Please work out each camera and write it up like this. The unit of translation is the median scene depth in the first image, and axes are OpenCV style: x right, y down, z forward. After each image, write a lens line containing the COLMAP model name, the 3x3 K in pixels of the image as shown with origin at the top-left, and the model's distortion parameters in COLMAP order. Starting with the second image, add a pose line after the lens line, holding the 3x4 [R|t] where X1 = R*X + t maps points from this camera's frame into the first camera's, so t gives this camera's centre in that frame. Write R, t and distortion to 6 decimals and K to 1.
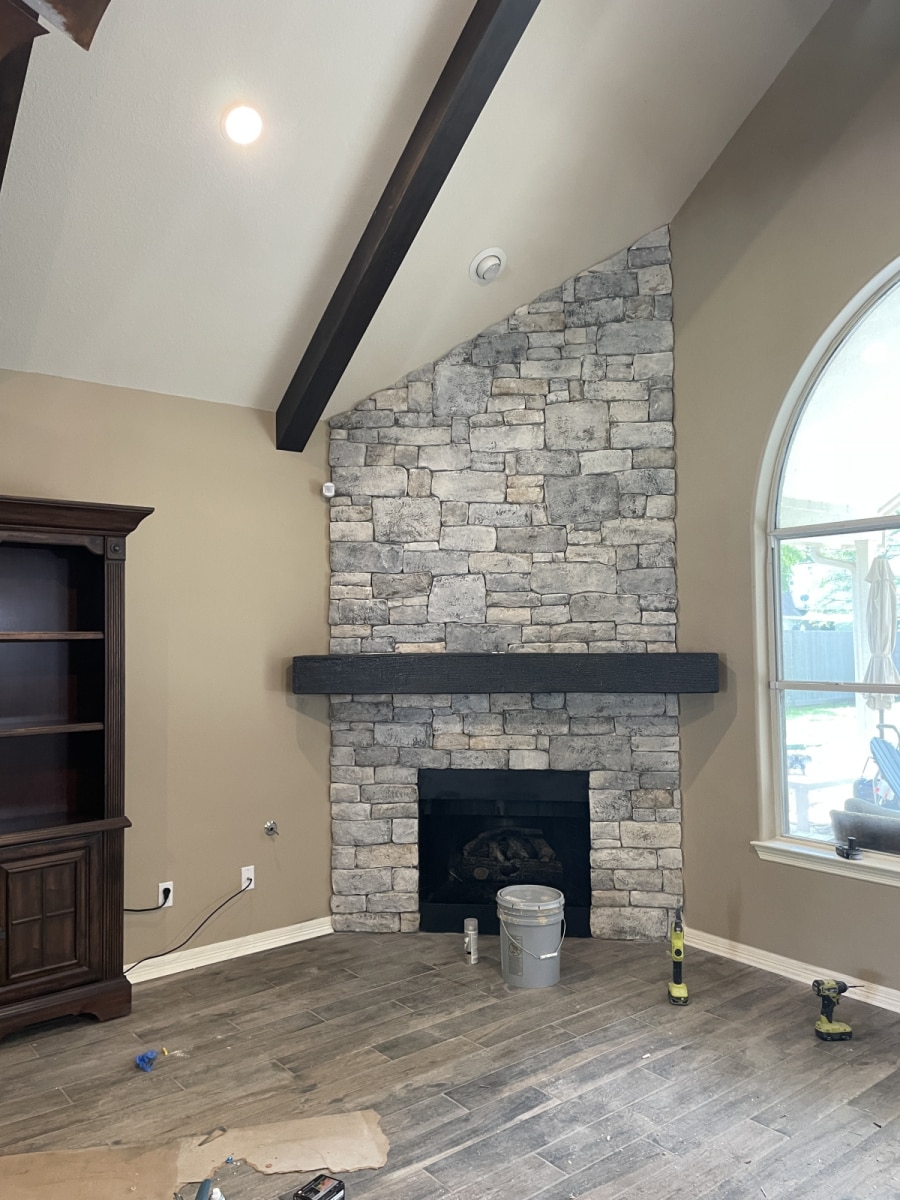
lens RADIAL K [[902.9, 0, 454.2], [0, 902.9, 602.8], [0, 0, 1]] dist [0.105436, -0.128372]
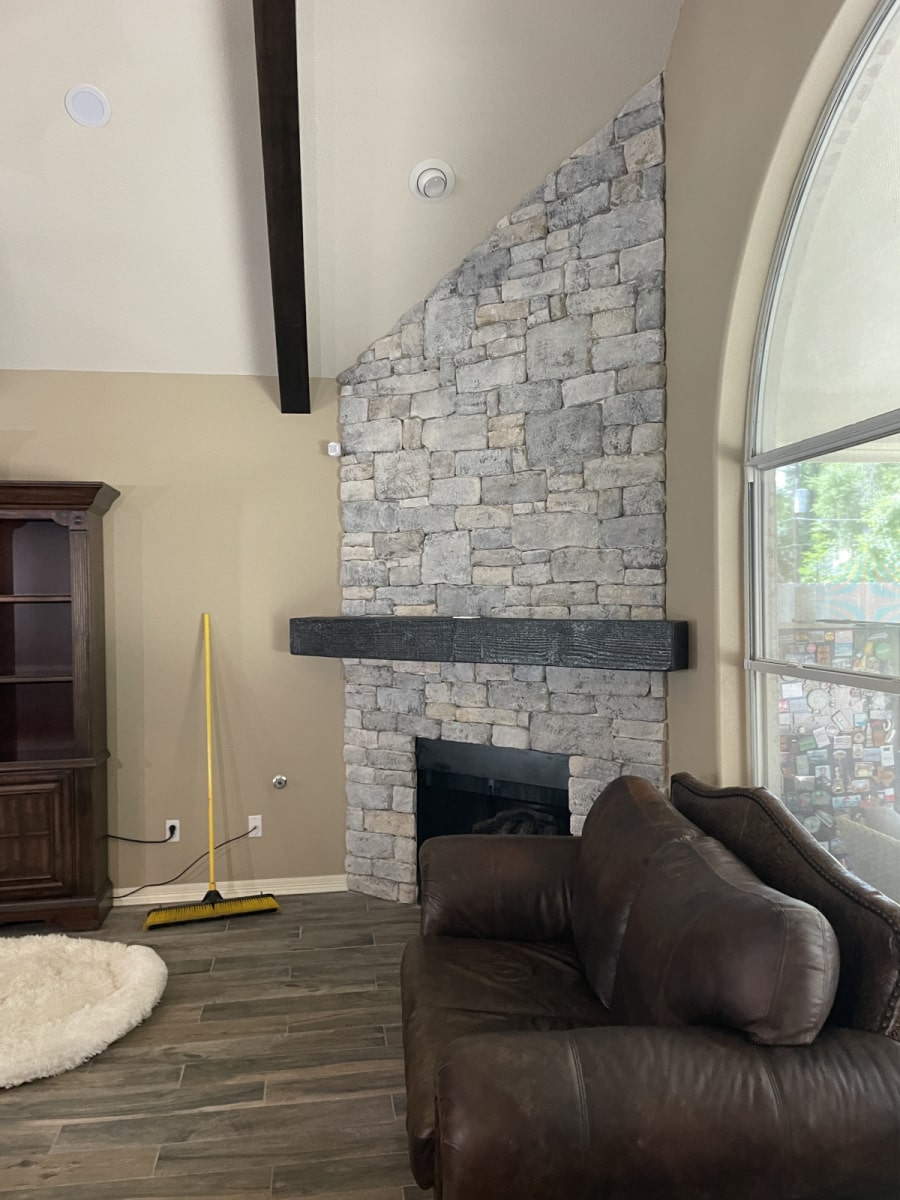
lens RADIAL K [[902.9, 0, 450.9], [0, 902.9, 605.4], [0, 0, 1]] dist [0.105436, -0.128372]
pose [[0.864010, 0.007273, -0.503422, 0.475901], [0.019863, 0.998625, 0.048517, -0.000500], [0.503082, -0.051919, 0.862678, 0.207026]]
